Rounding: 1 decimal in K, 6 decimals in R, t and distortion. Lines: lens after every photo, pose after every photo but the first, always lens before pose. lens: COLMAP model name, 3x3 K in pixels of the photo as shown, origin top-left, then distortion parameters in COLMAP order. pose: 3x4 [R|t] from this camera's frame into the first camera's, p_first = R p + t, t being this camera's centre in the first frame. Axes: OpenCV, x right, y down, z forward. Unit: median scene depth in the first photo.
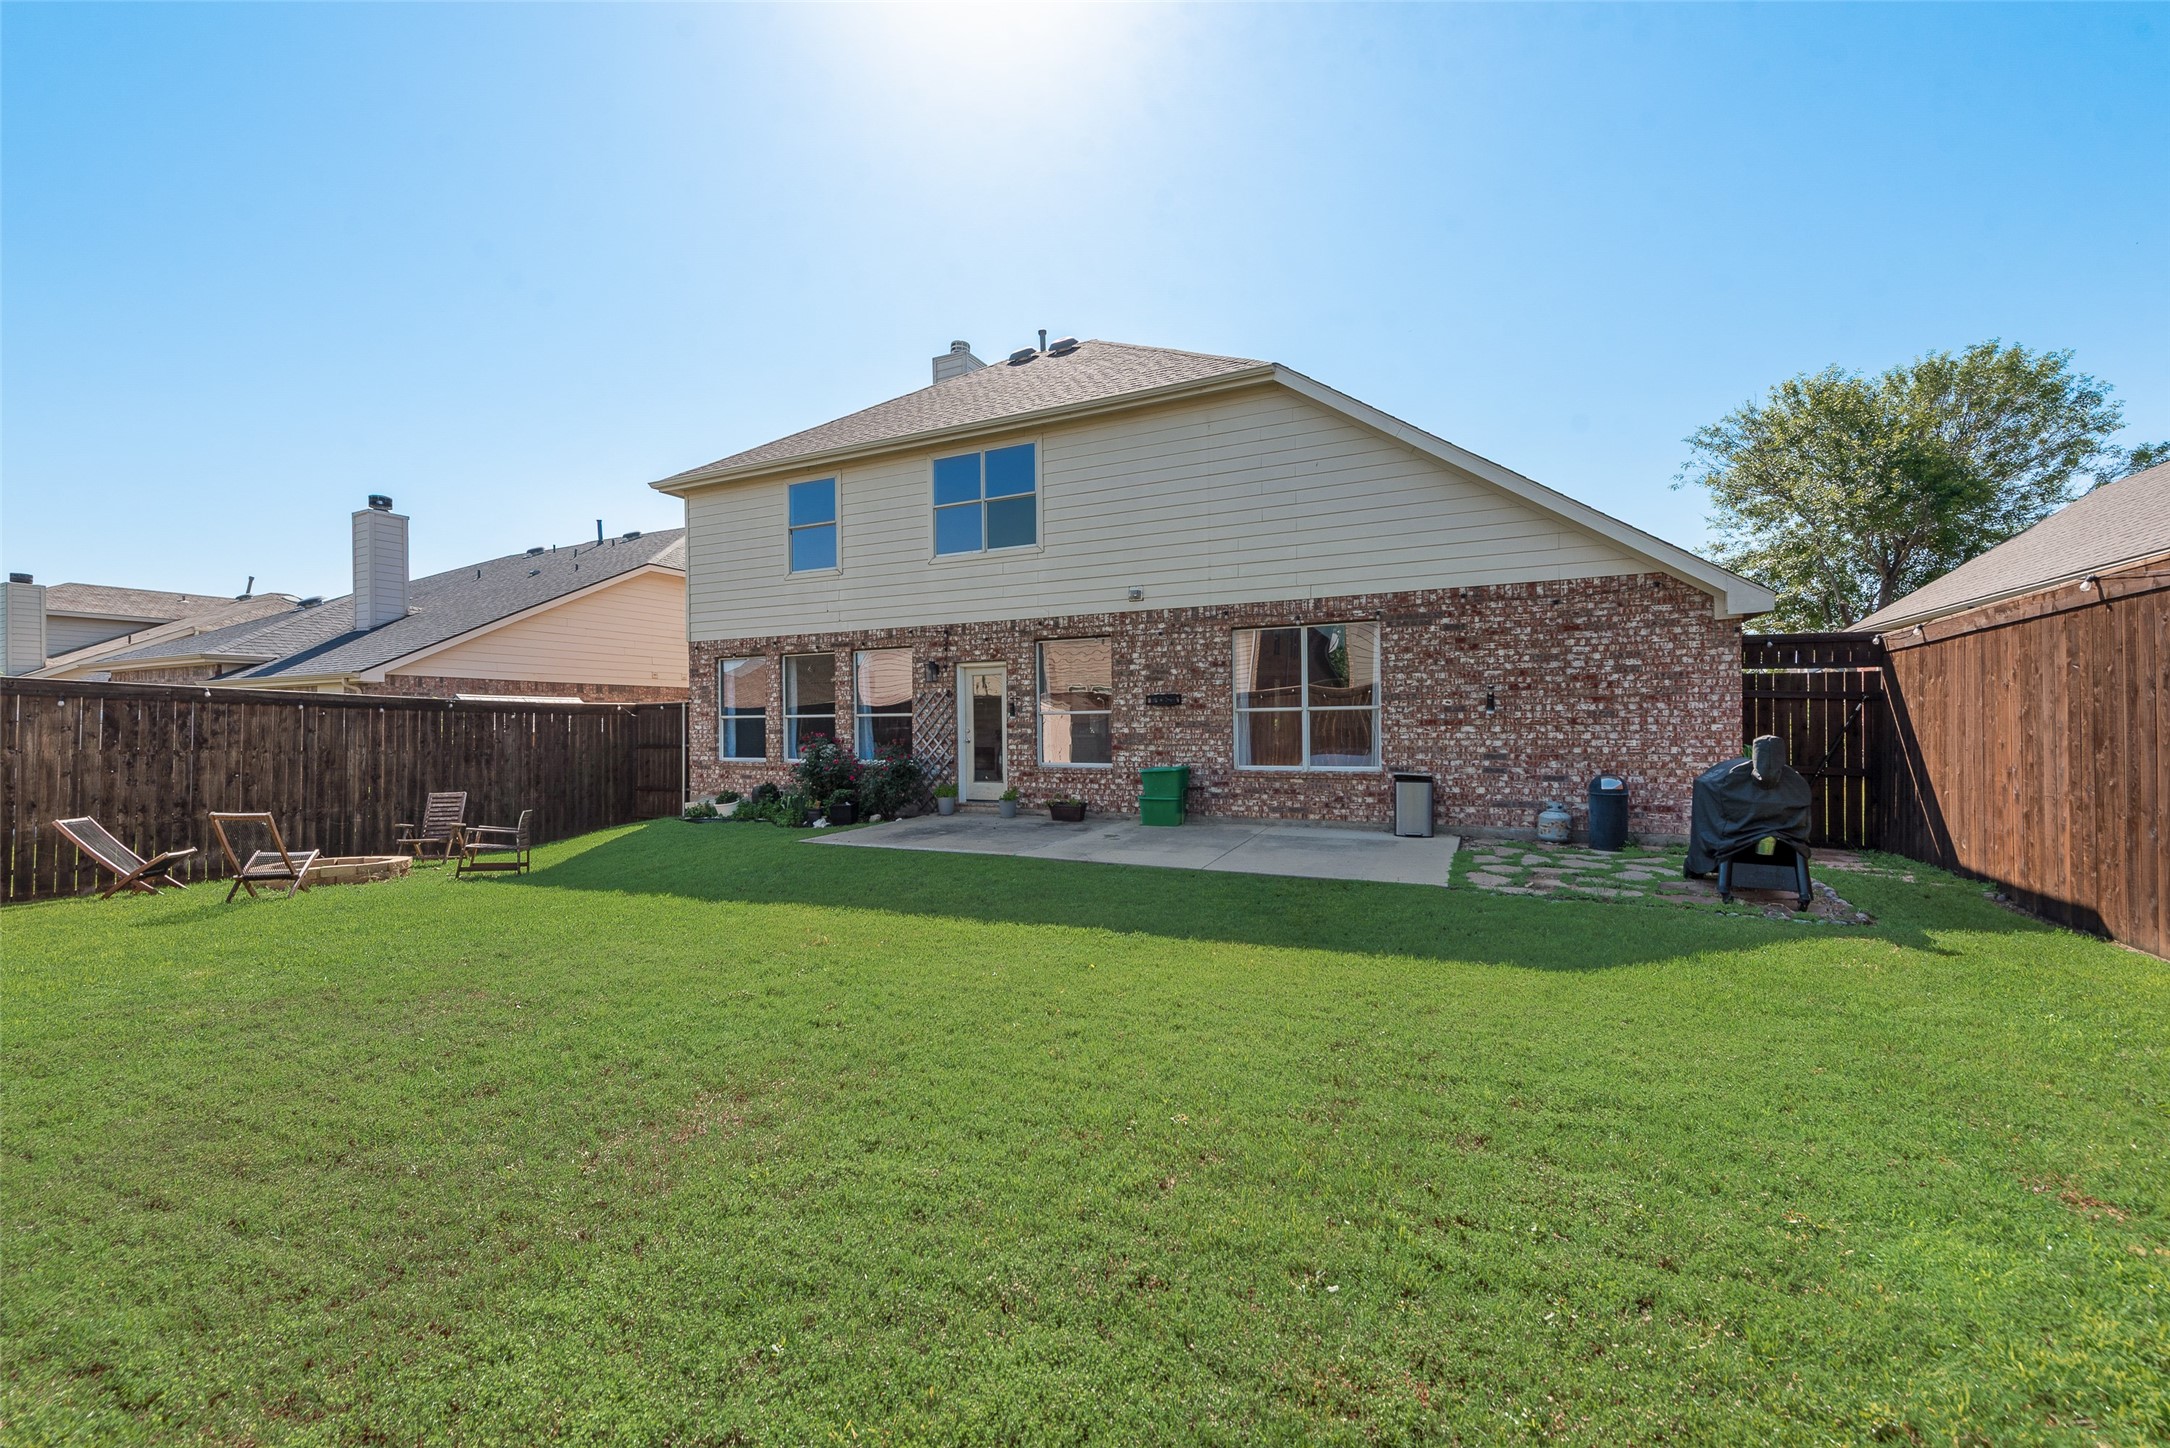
lens RADIAL K [[887.2, 0, 1029.5], [0, 887.2, 730.1], [0, 0, 1]] dist [0.010001, -0.000026]
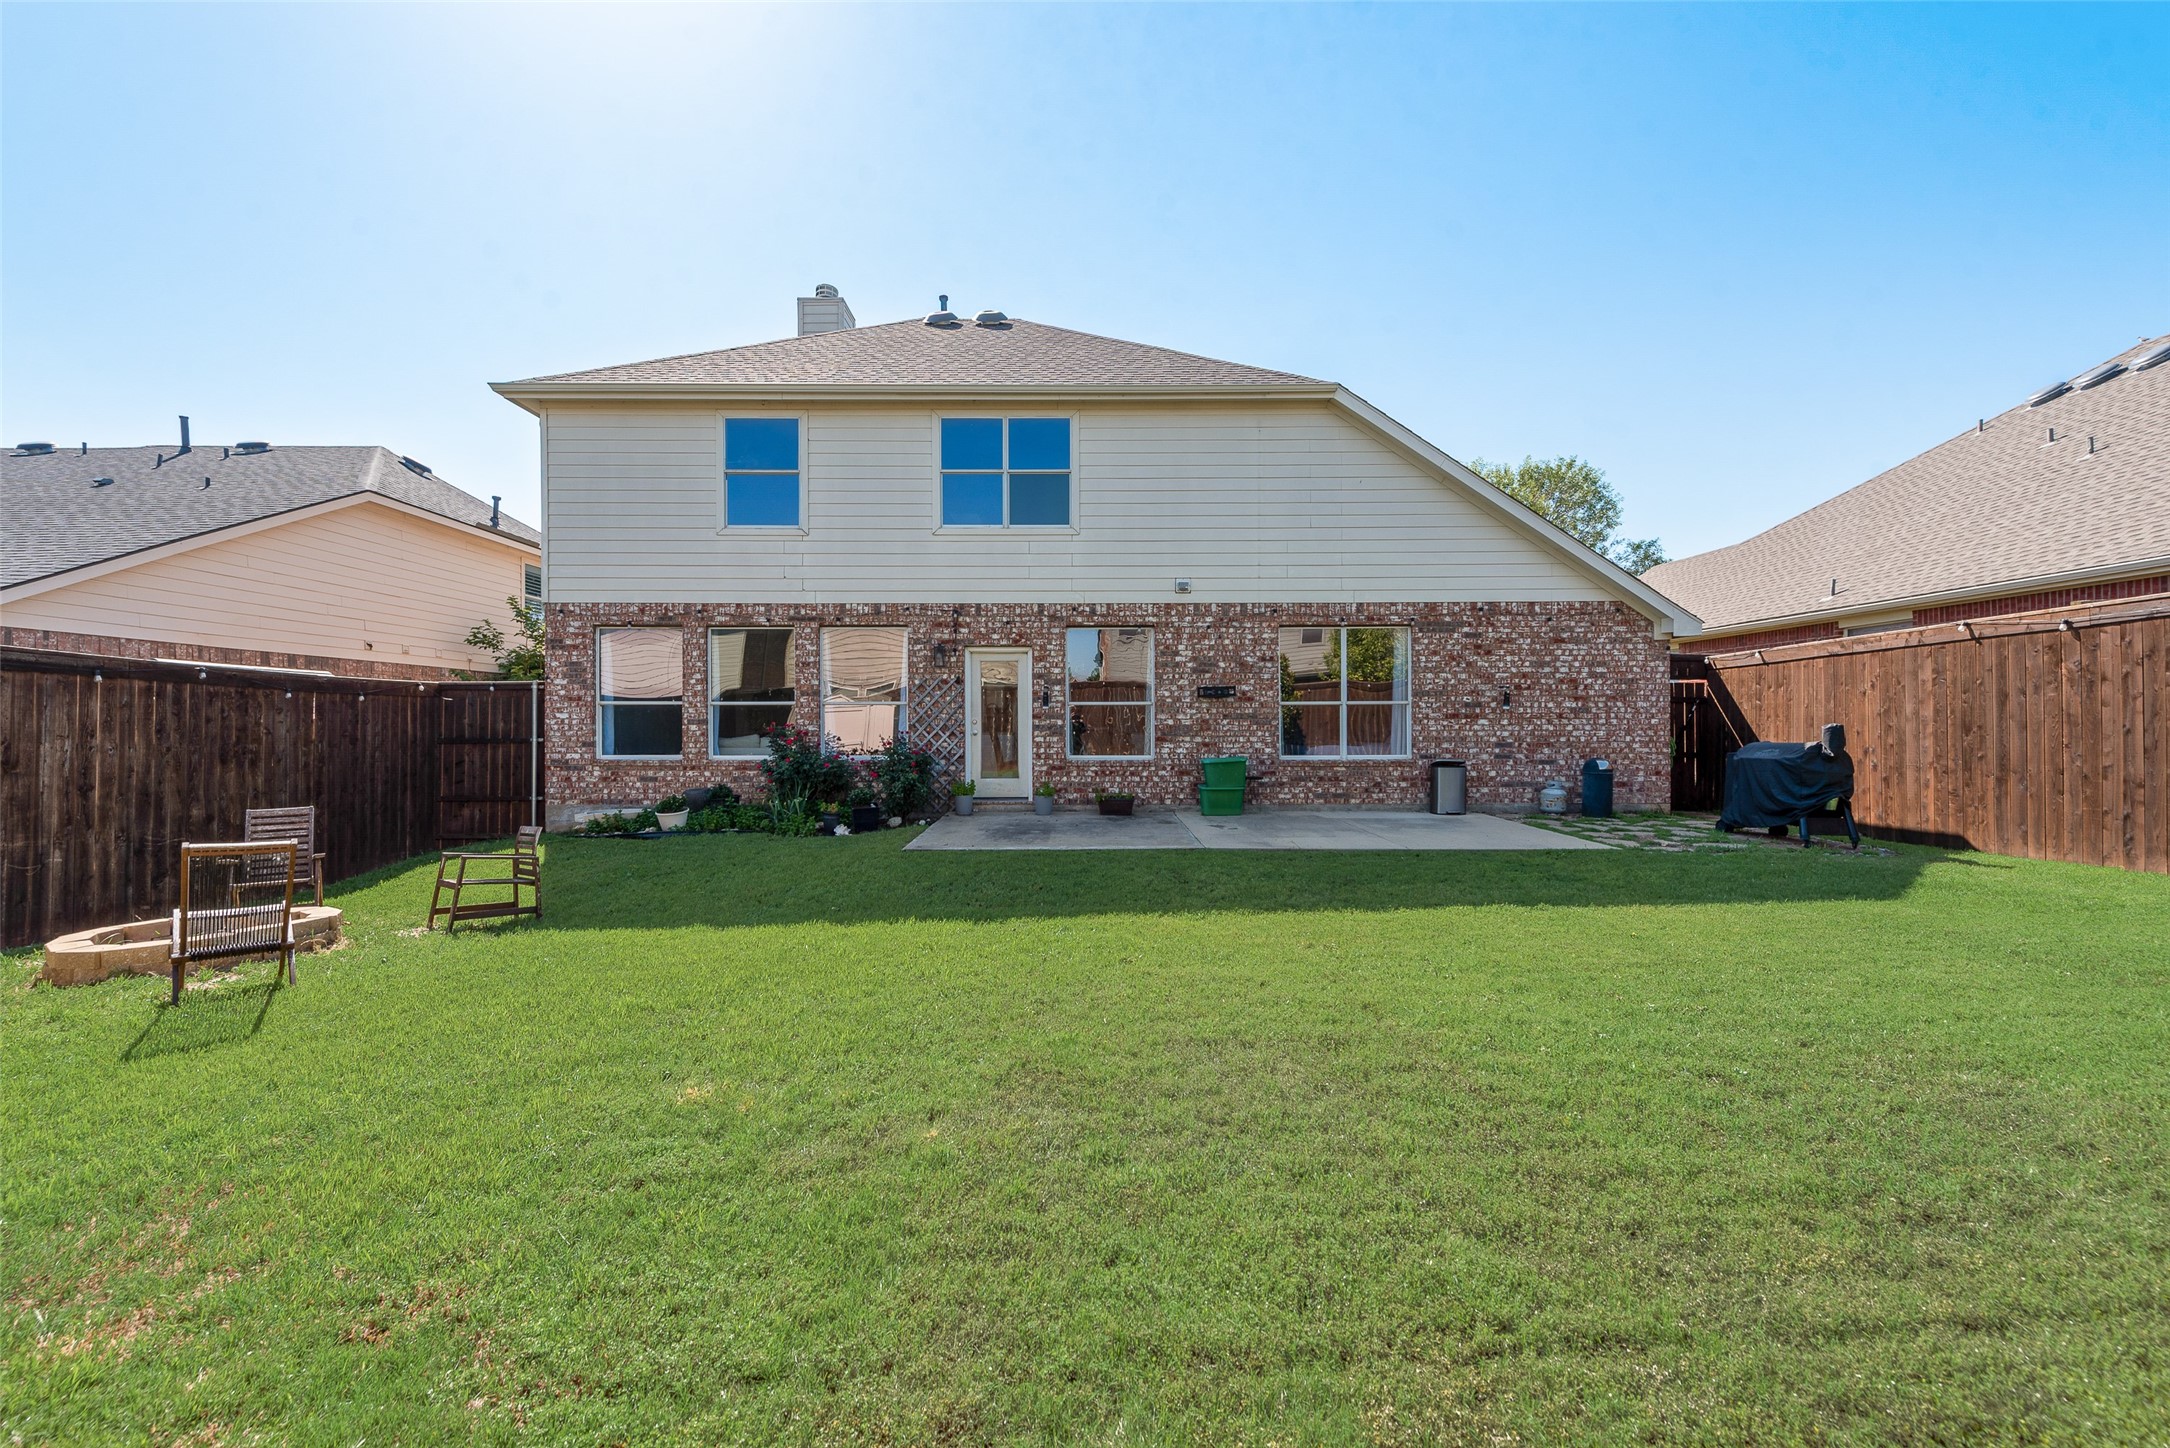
lens RADIAL K [[887.2, 0, 1084.2], [0, 887.2, 731.7], [0, 0, 1]] dist [0.010001, -0.000026]
pose [[0.889822, 0.004324, 0.456288, -0.424842], [-0.004153, 0.999990, -0.001378, 0.012837], [-0.456290, -0.000669, 0.889831, 0.153179]]
